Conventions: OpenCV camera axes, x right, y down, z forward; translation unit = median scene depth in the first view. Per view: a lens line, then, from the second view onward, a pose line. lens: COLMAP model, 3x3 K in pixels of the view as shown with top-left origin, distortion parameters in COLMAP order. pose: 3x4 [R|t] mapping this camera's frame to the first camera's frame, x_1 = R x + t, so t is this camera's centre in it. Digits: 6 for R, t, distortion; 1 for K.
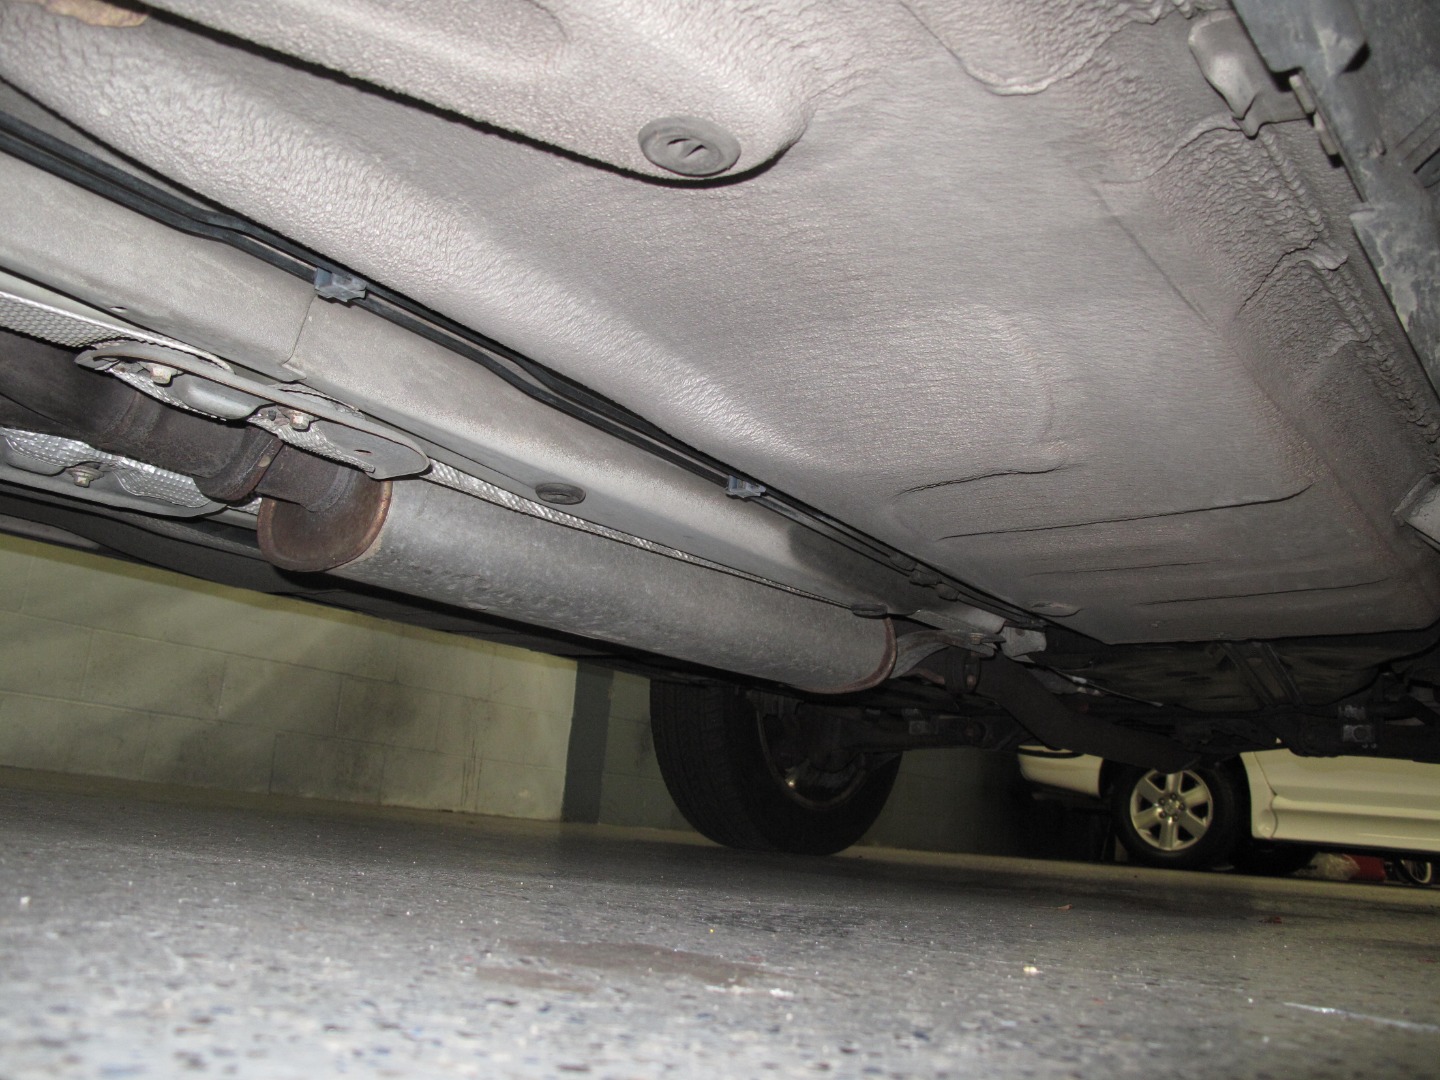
lens RADIAL K [[1211.9, 0, 715.8], [0, 1211.9, 530.5], [0, 0, 1]] dist [-0.145246, 0.104923]
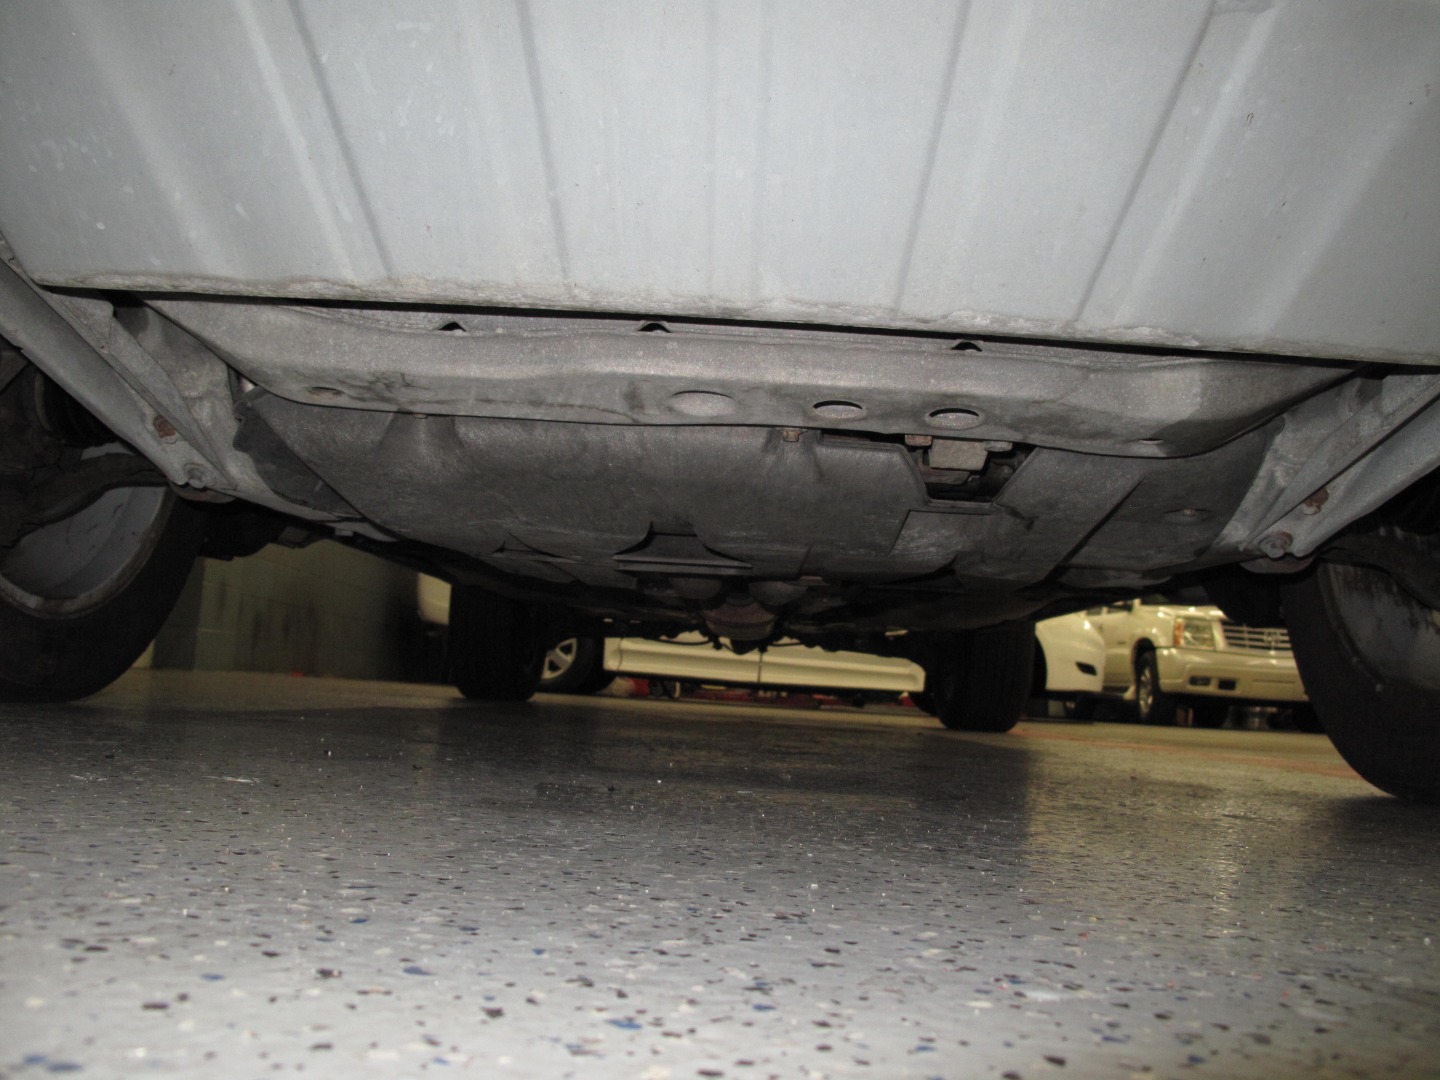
lens RADIAL K [[1211.9, 0, 713.0], [0, 1211.9, 533.5], [0, 0, 1]] dist [-0.145246, 0.104923]
pose [[0.793101, 0.043075, 0.607565, -2.068465], [-0.138736, 0.984051, 0.111336, -0.470636], [-0.593079, -0.172592, 0.786428, -1.072580]]
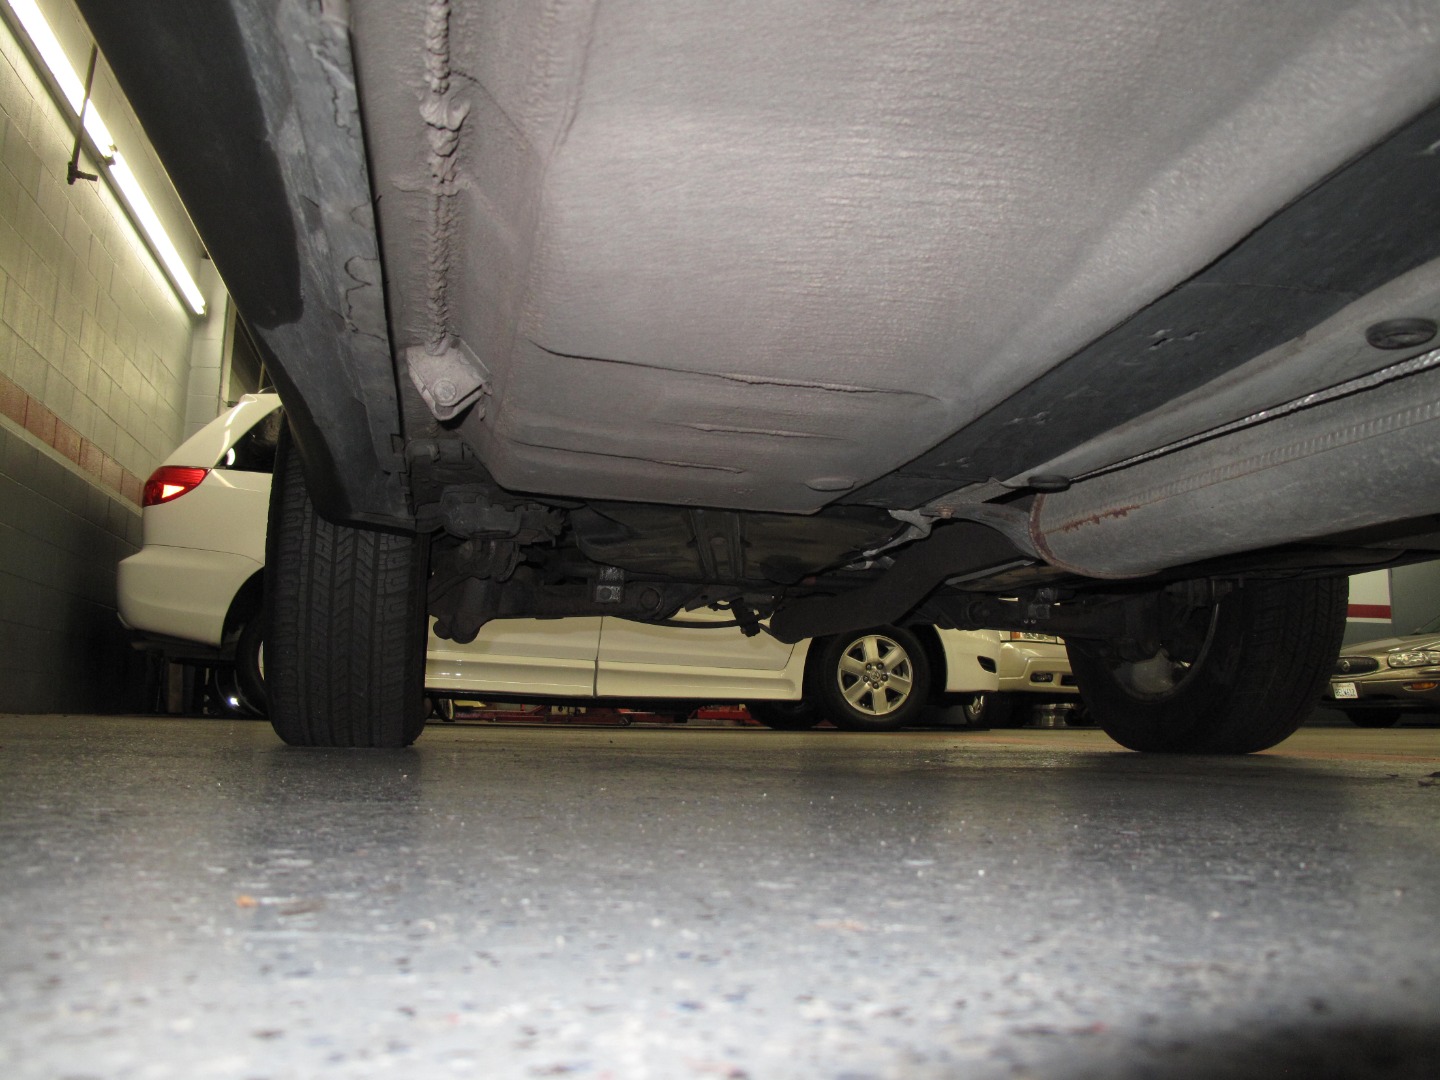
lens RADIAL K [[1211.9, 0, 718.2], [0, 1211.9, 520.9], [0, 0, 1]] dist [-0.145246, 0.104923]
pose [[0.614600, 0.051289, 0.787170, -1.274454], [-0.151781, 0.986927, 0.054202, 0.138899], [-0.774099, -0.152790, 0.614350, 1.104211]]
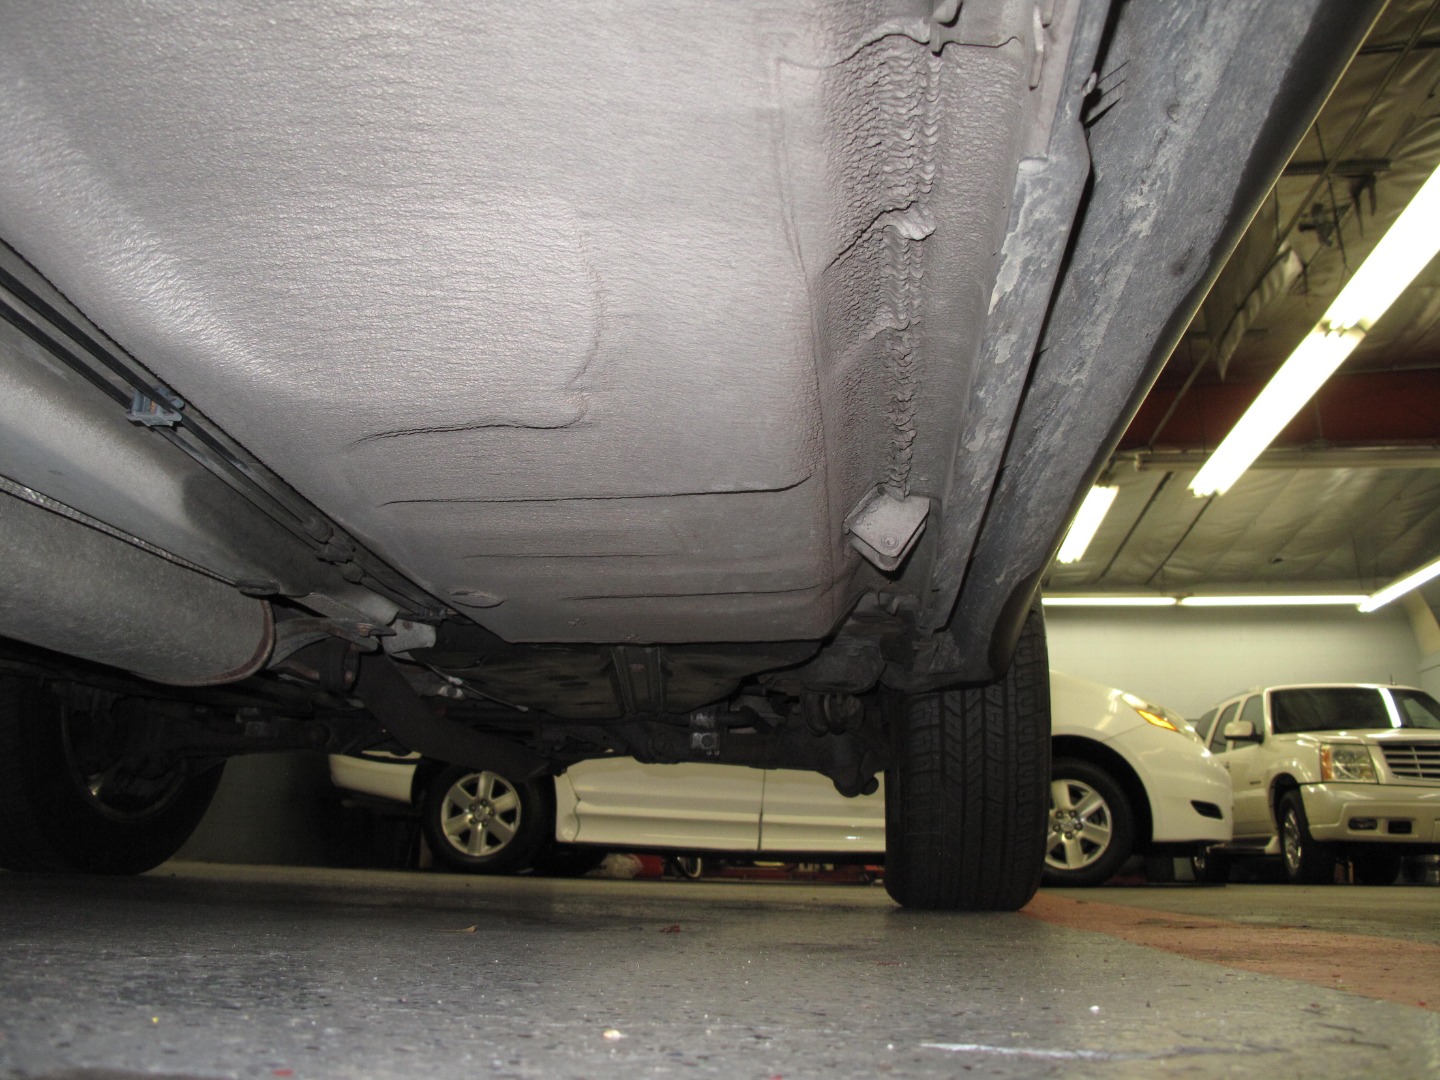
lens RADIAL K [[1211.9, 0, 715.9], [0, 1211.9, 510.9], [0, 0, 1]] dist [-0.145246, 0.104923]
pose [[0.845139, 0.090806, 0.526777, -0.062614], [-0.079884, 0.995854, -0.043503, 0.031165], [-0.528544, -0.005315, 0.848890, 0.165356]]
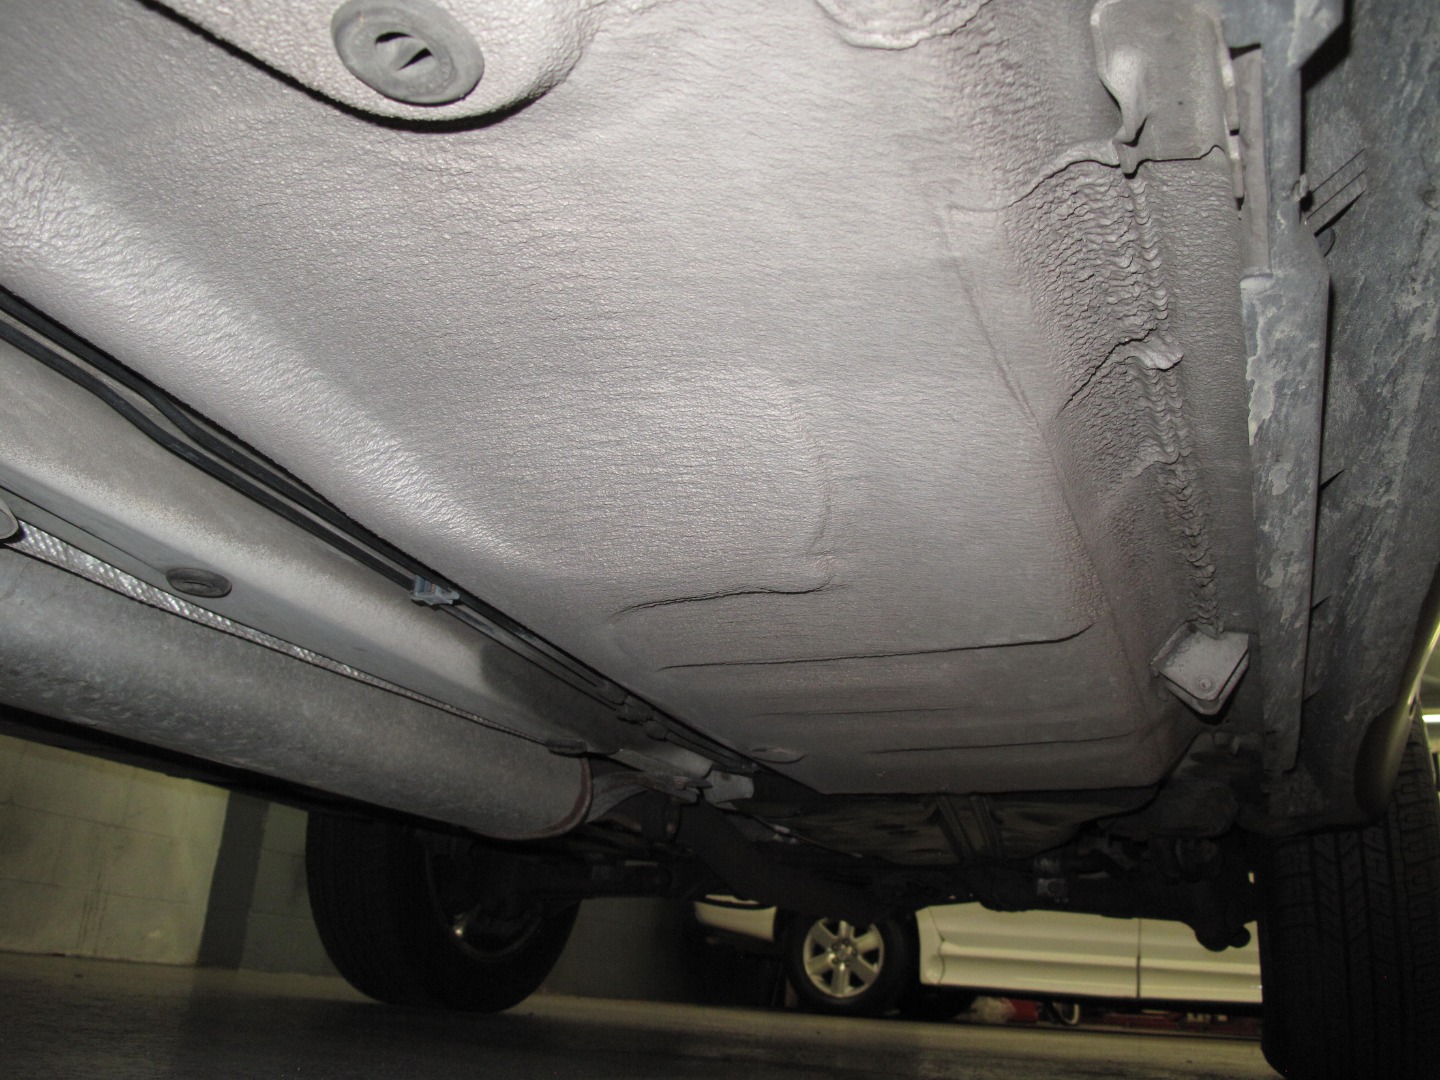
lens RADIAL K [[1211.9, 0, 714.5], [0, 1211.9, 516.4], [0, 0, 1]] dist [-0.145246, 0.104923]
pose [[0.965127, 0.080787, 0.249006, 0.000191], [-0.050440, 0.990755, -0.125940, 0.006453], [-0.256878, 0.108988, 0.960279, 0.162555]]
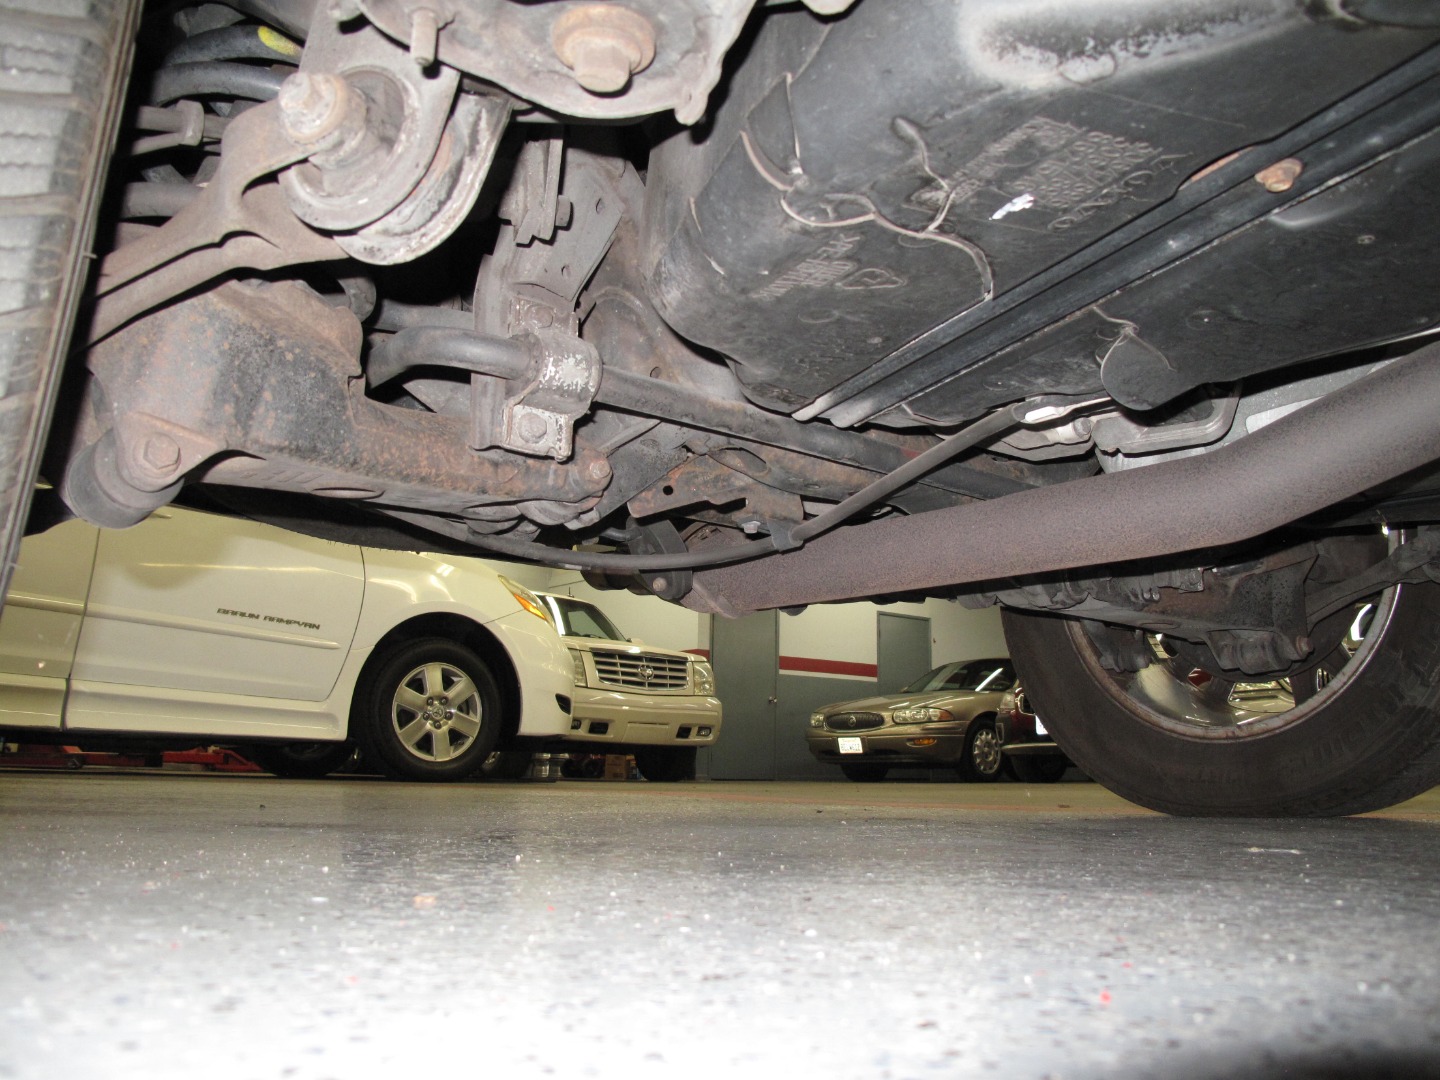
lens RADIAL K [[1211.9, 0, 723.3], [0, 1211.9, 538.2], [0, 0, 1]] dist [-0.145246, 0.104923]
pose [[0.197492, 0.107409, 0.974403, -0.389942], [-0.230771, 0.971139, -0.060276, 0.534110], [-0.952755, -0.212960, 0.216579, 2.343086]]
